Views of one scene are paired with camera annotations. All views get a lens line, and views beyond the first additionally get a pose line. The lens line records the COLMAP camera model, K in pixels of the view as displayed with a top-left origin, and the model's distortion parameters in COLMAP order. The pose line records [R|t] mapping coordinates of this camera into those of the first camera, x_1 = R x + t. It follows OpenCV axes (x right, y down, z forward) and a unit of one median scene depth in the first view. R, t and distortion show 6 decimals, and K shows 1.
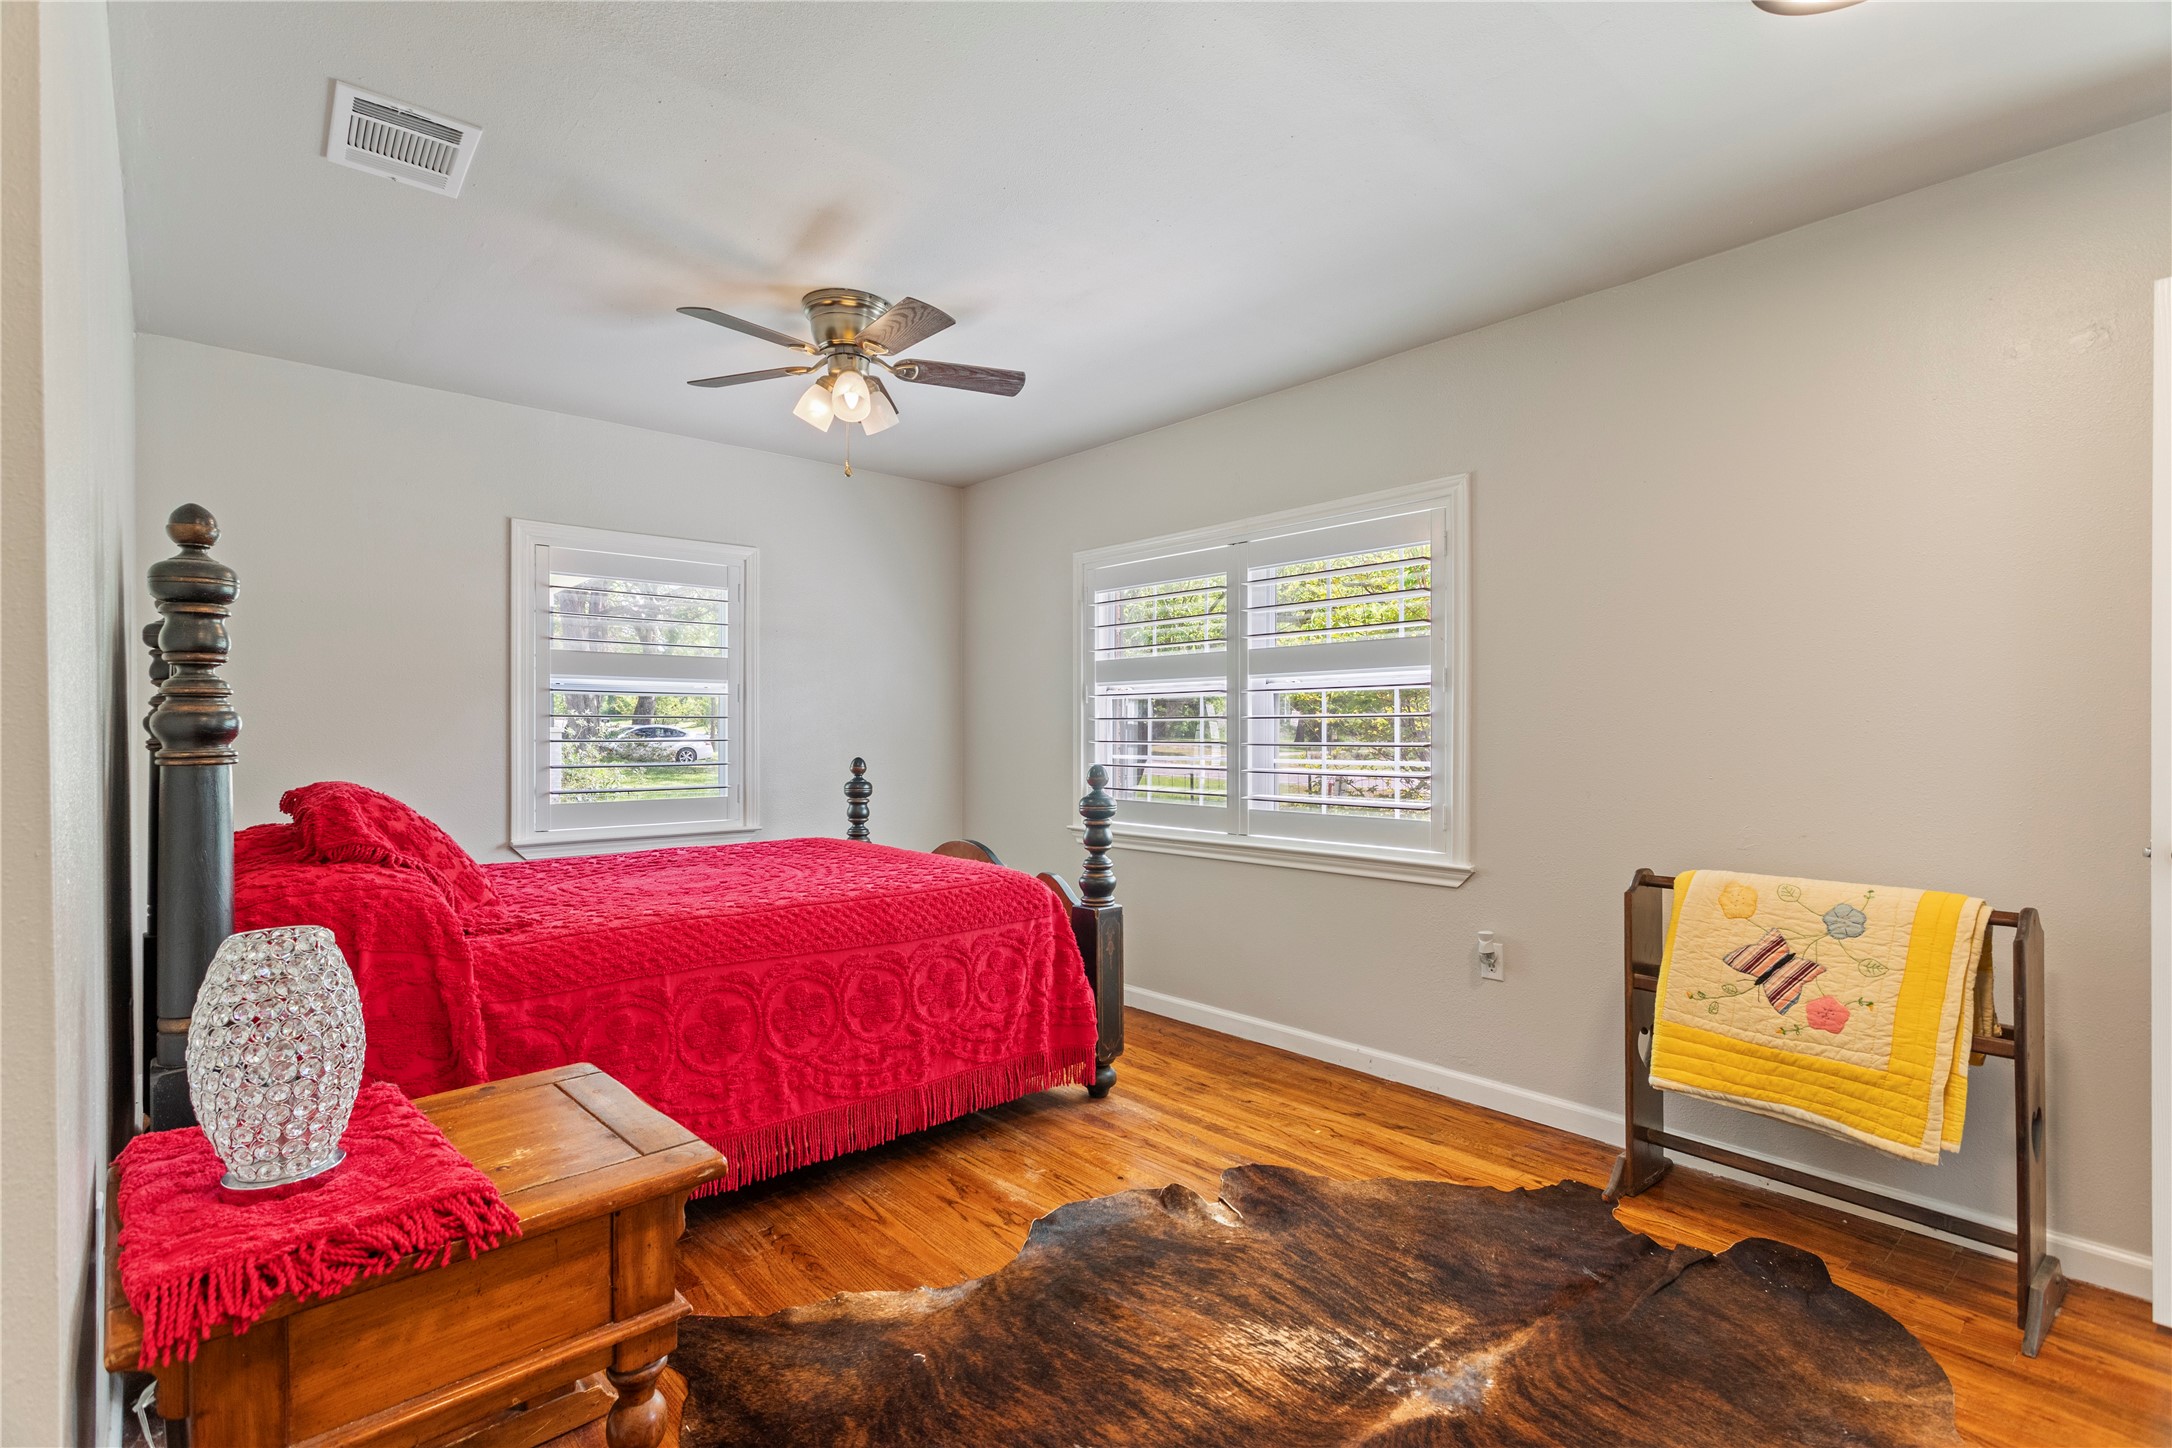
lens RADIAL K [[1035.7, 0, 1075.8], [0, 1035.7, 729.9], [0, 0, 1]] dist [-0.001490, -0.001170]
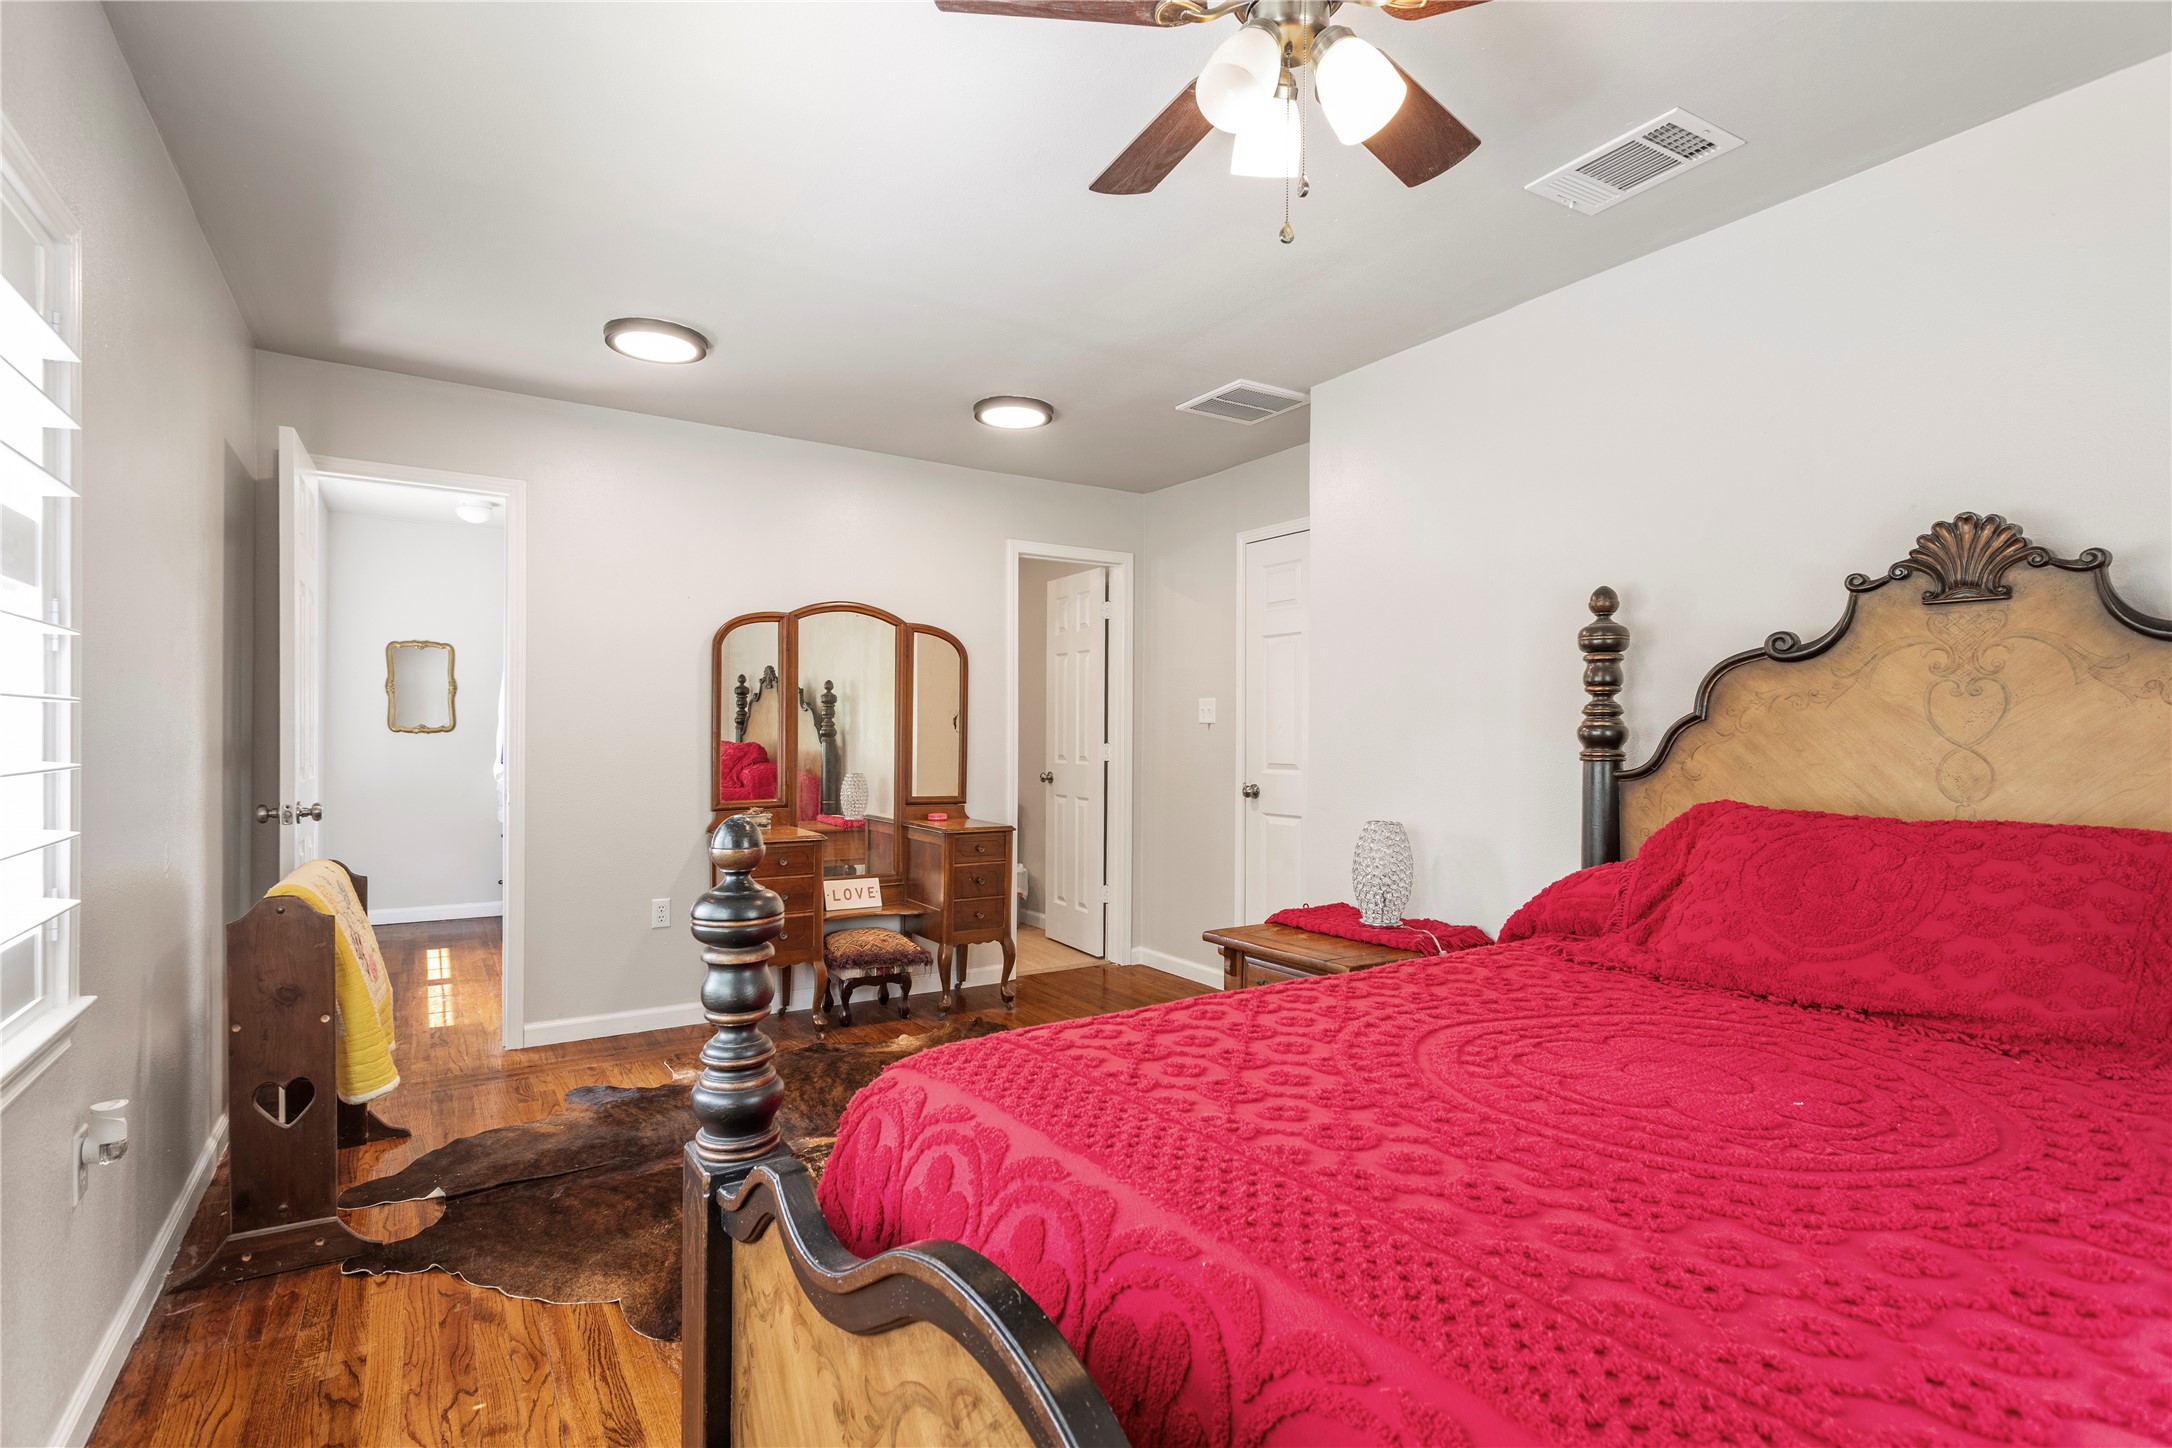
lens RADIAL K [[1035.7, 0, 1084.8], [0, 1035.7, 724.7], [0, 0, 1]] dist [-0.001490, -0.001170]
pose [[-0.987592, -0.010378, 0.156701, -0.248489], [-0.009595, 0.999937, 0.005750, -0.014973], [-0.156751, 0.004175, -0.987629, 1.894706]]
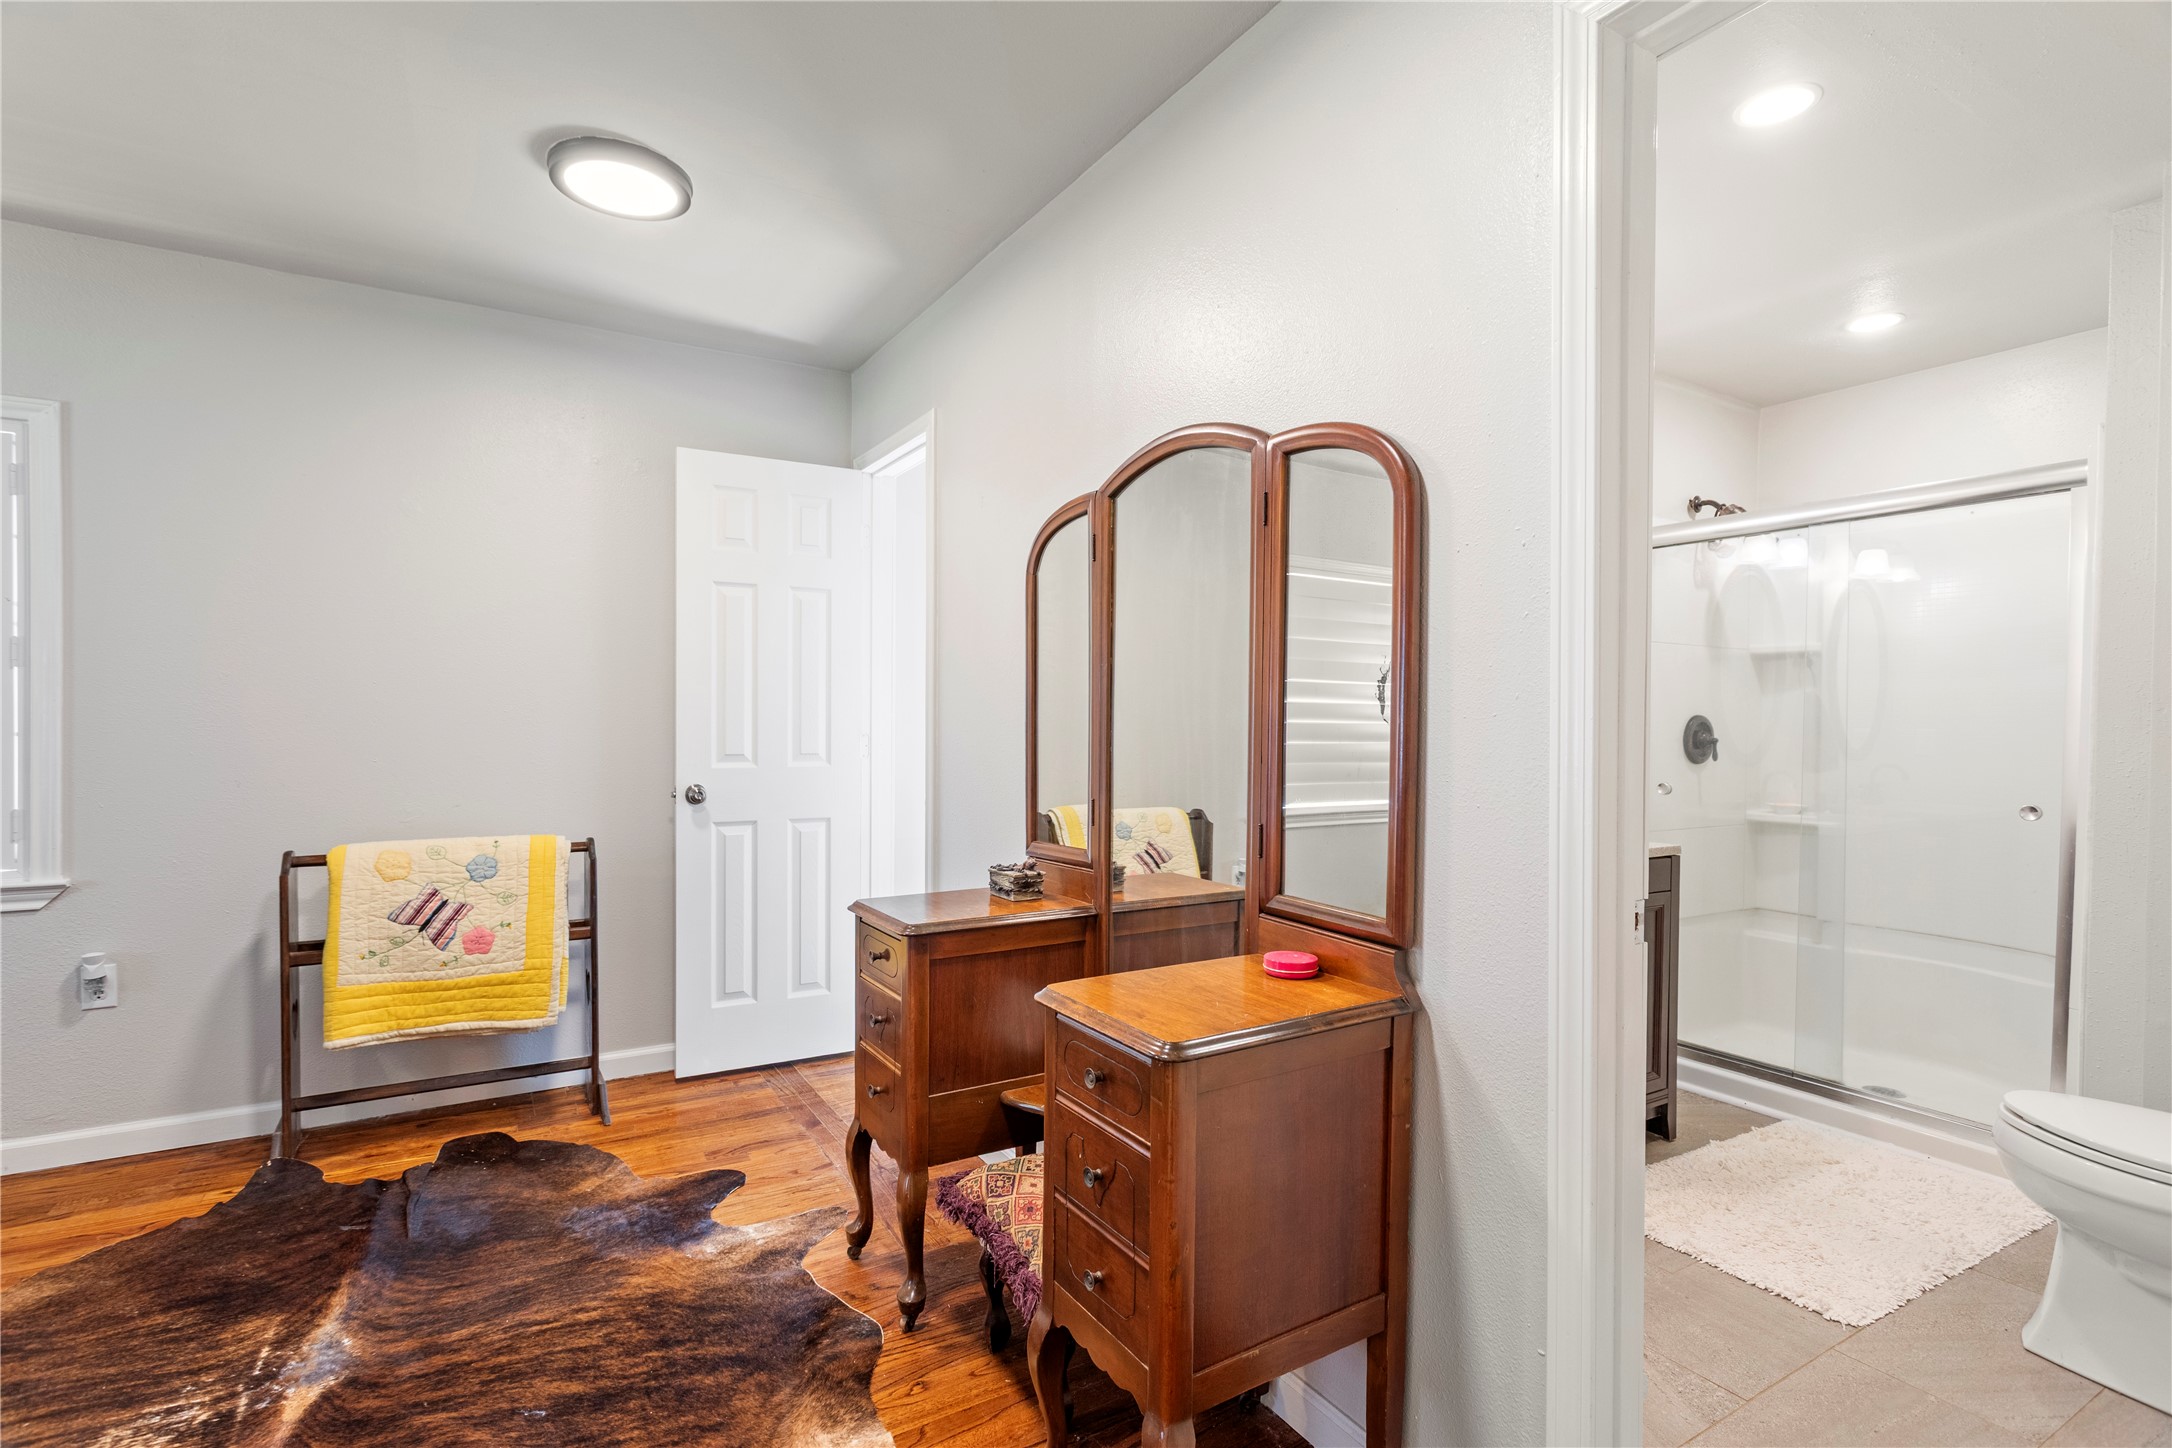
lens RADIAL K [[1035.7, 0, 1090.8], [0, 1035.7, 717.0], [0, 0, 1]] dist [-0.001490, -0.001170]
pose [[0.182013, -0.008564, 0.983259, -0.367152], [0.007484, 0.999945, 0.007324, 0.003039], [-0.983268, 0.006025, 0.182067, 0.057739]]
